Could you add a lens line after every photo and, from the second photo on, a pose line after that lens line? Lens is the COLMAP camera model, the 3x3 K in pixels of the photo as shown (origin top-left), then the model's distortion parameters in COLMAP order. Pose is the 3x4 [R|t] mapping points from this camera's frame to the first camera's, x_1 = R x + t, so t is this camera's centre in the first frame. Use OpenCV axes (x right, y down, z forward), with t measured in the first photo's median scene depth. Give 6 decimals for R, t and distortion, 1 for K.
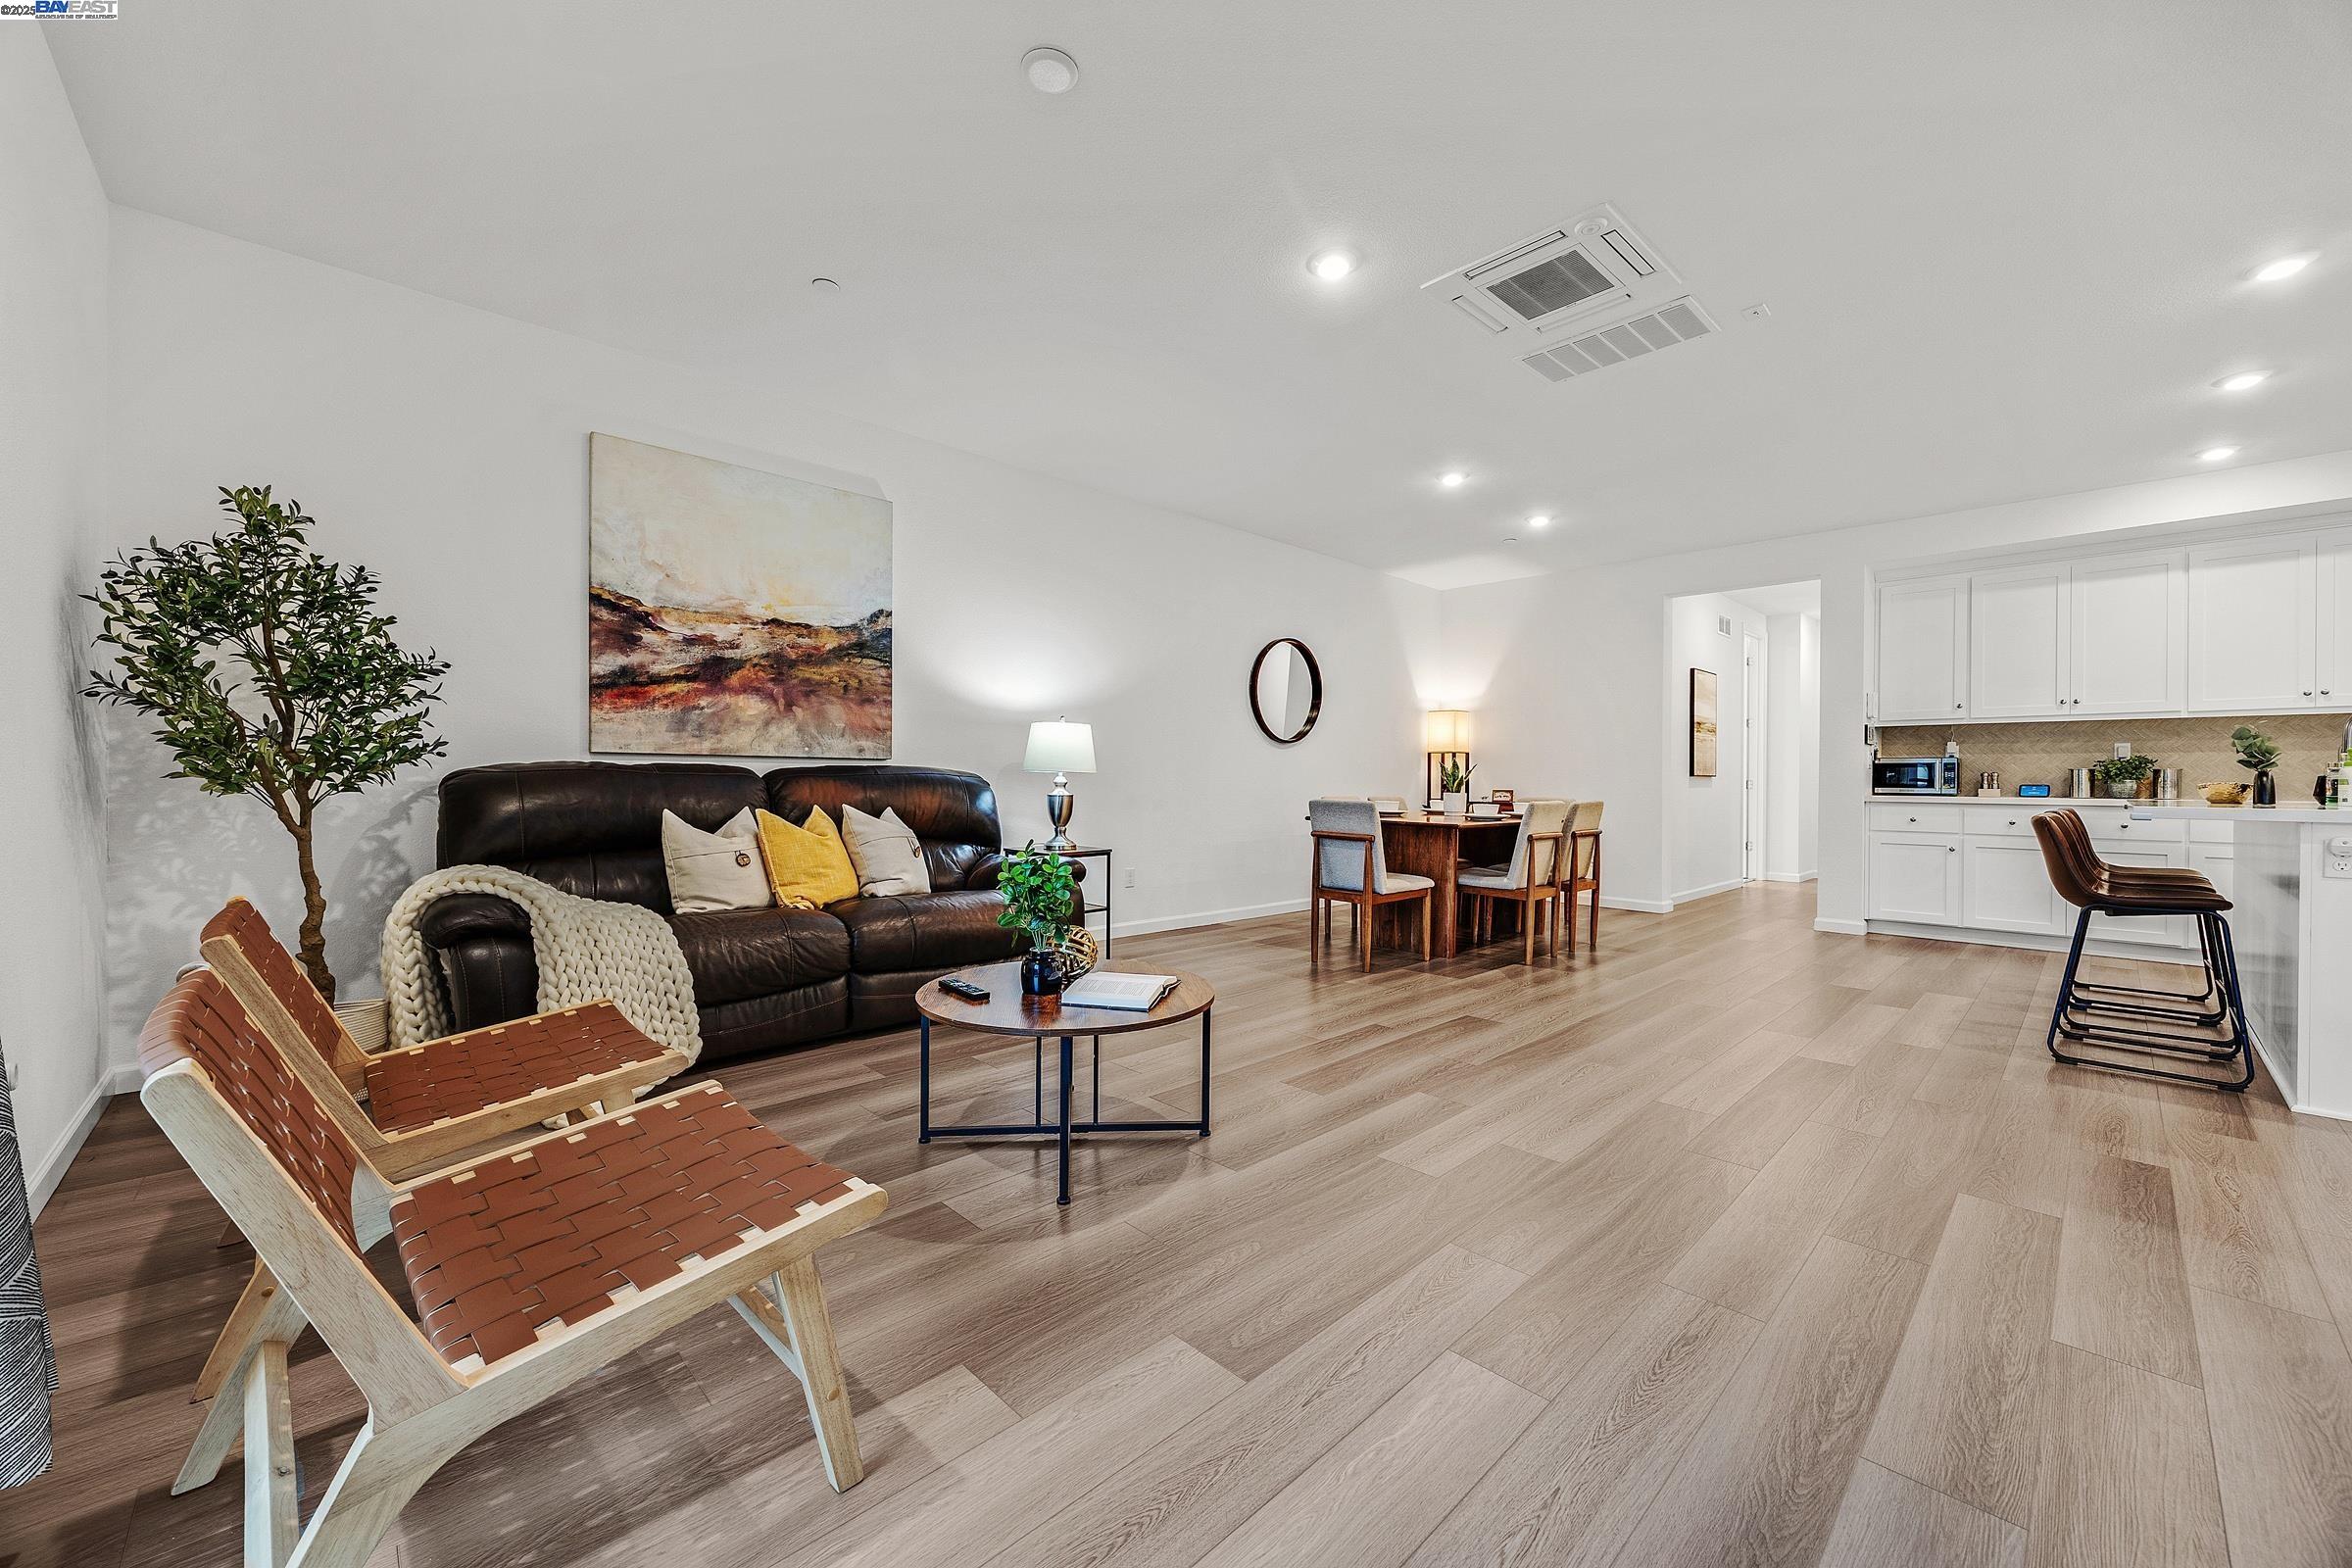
lens RADIAL K [[897.1, 0, 1160.4], [0, 897.1, 781.9], [0, 0, 1]] dist [-0.008645, -0.000053]
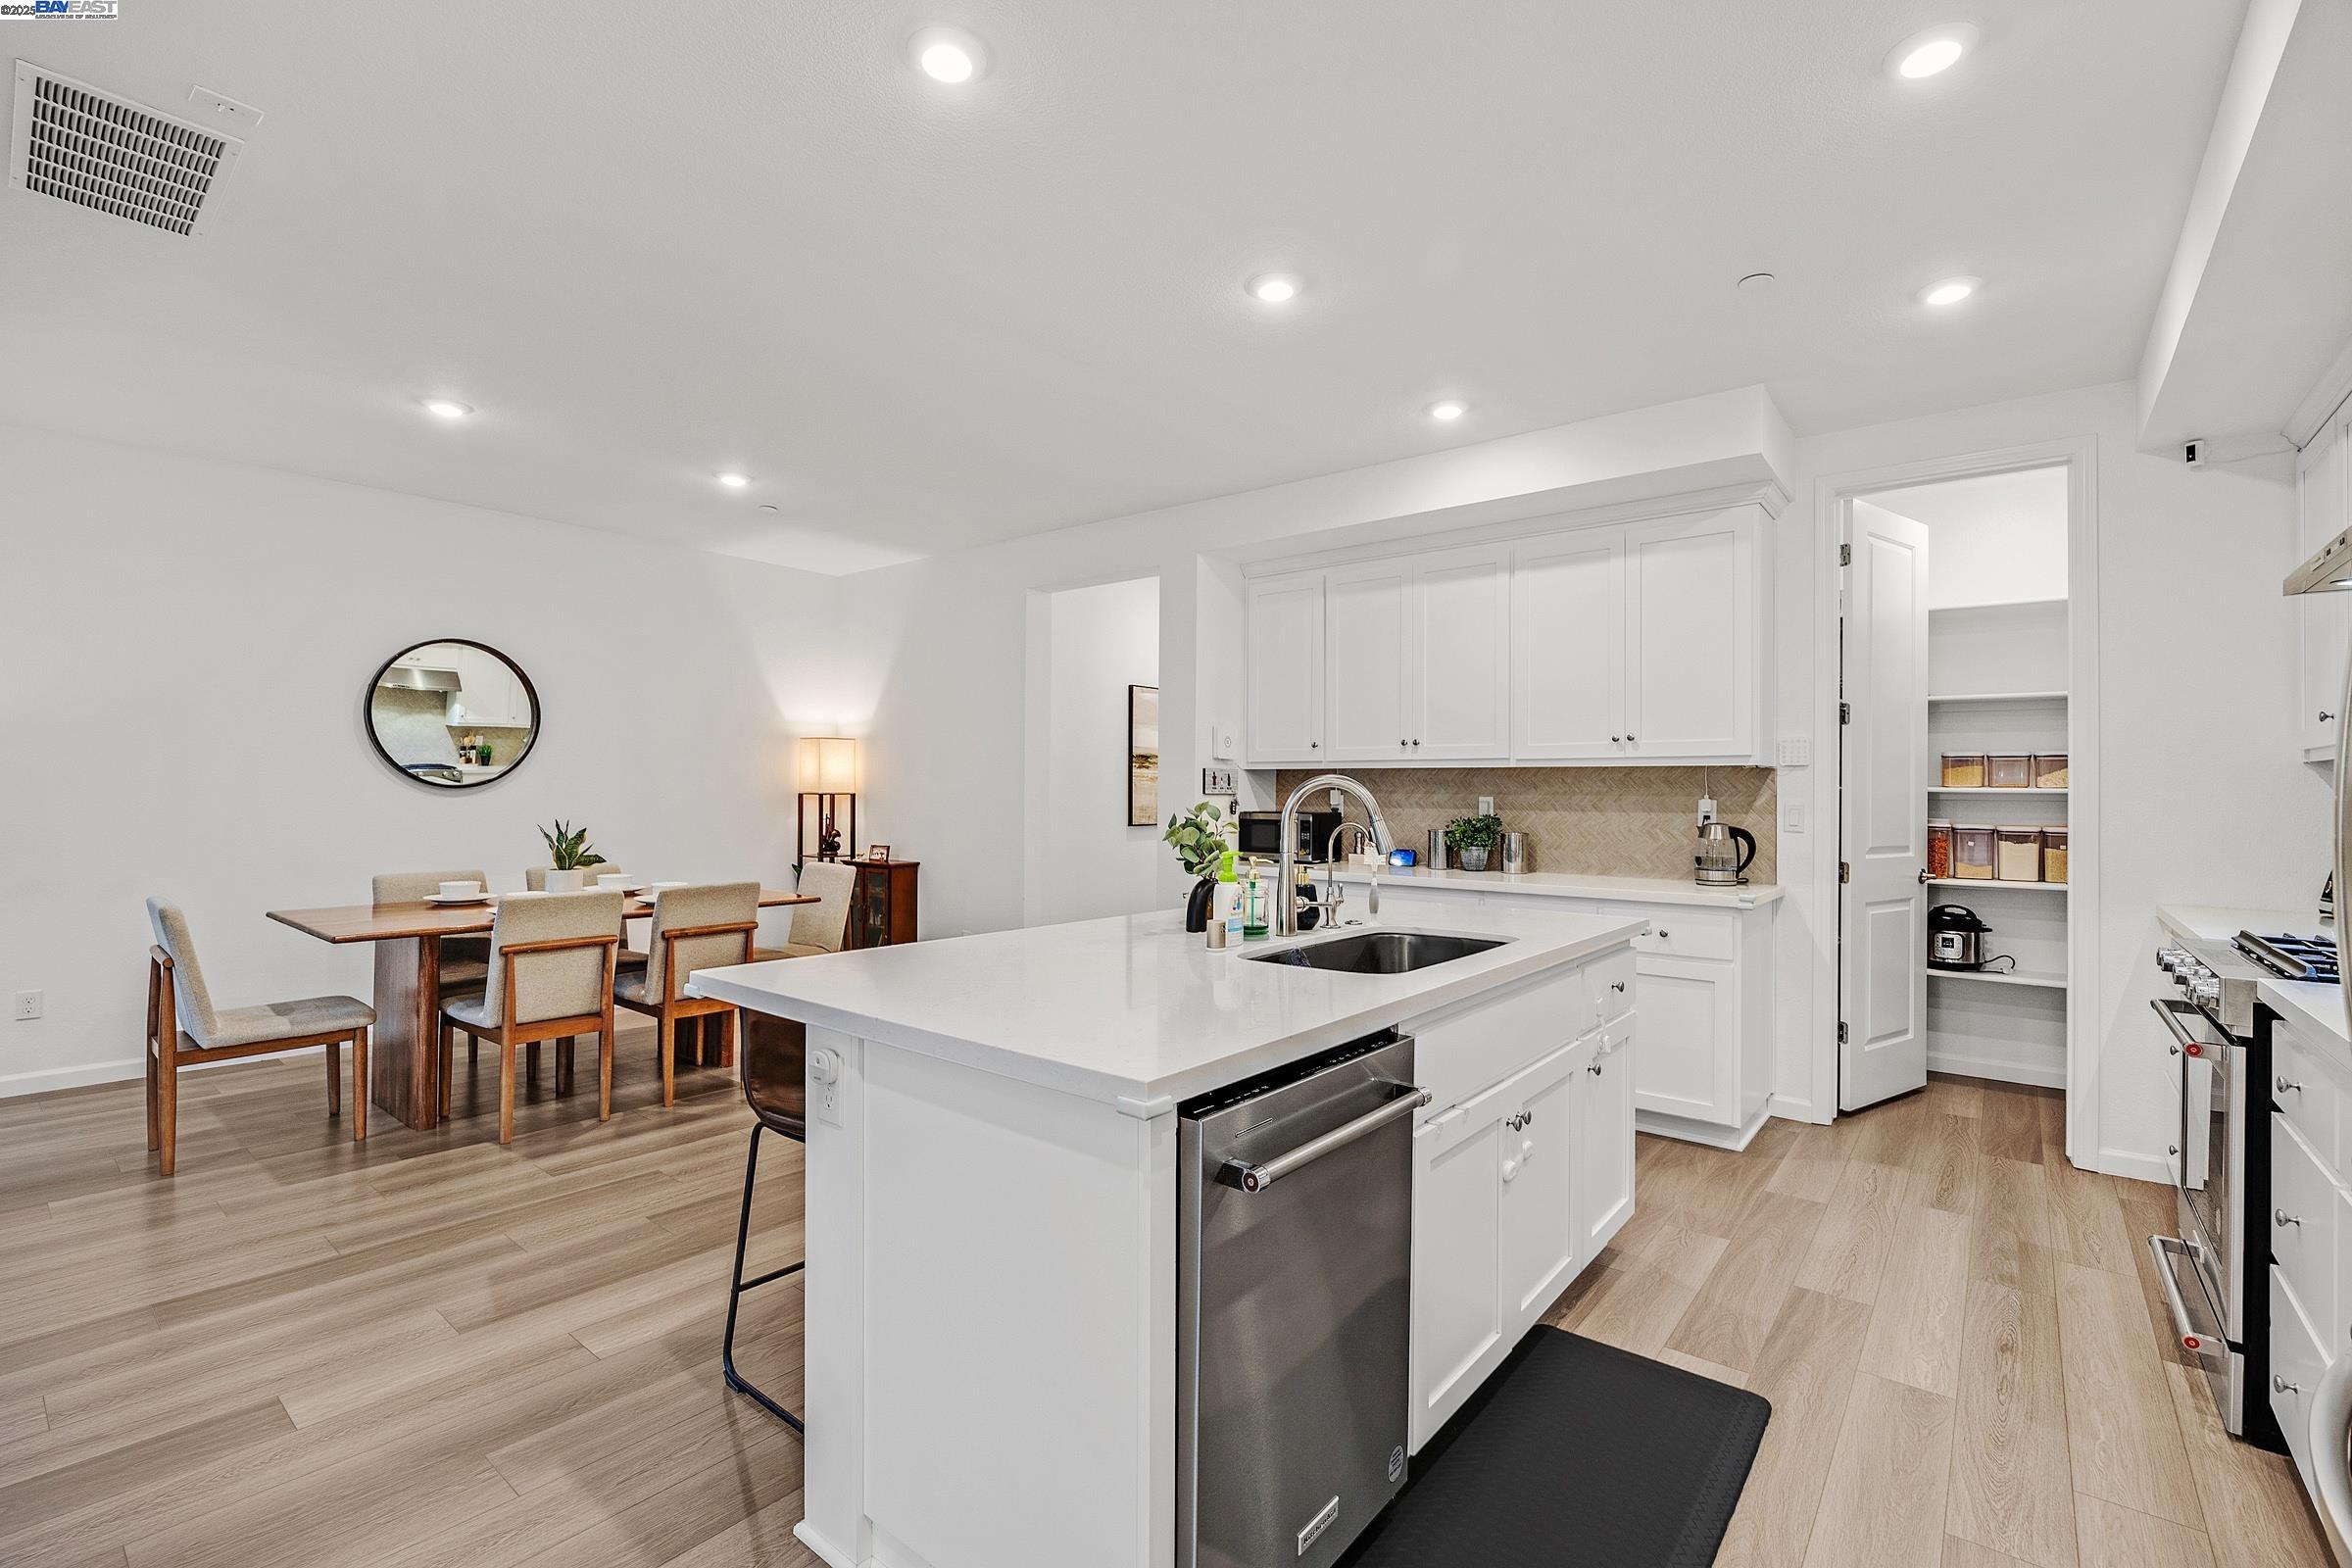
lens RADIAL K [[1041.9, 0, 1192.3], [0, 1041.9, 784.7], [0, 0, 1]] dist [-0.000868, -0.000285]
pose [[0.988667, -0.000437, 0.150124, 0.674663], [0.001553, 0.999972, -0.007321, -0.046114], [-0.150116, 0.007472, 0.988640, 0.147126]]
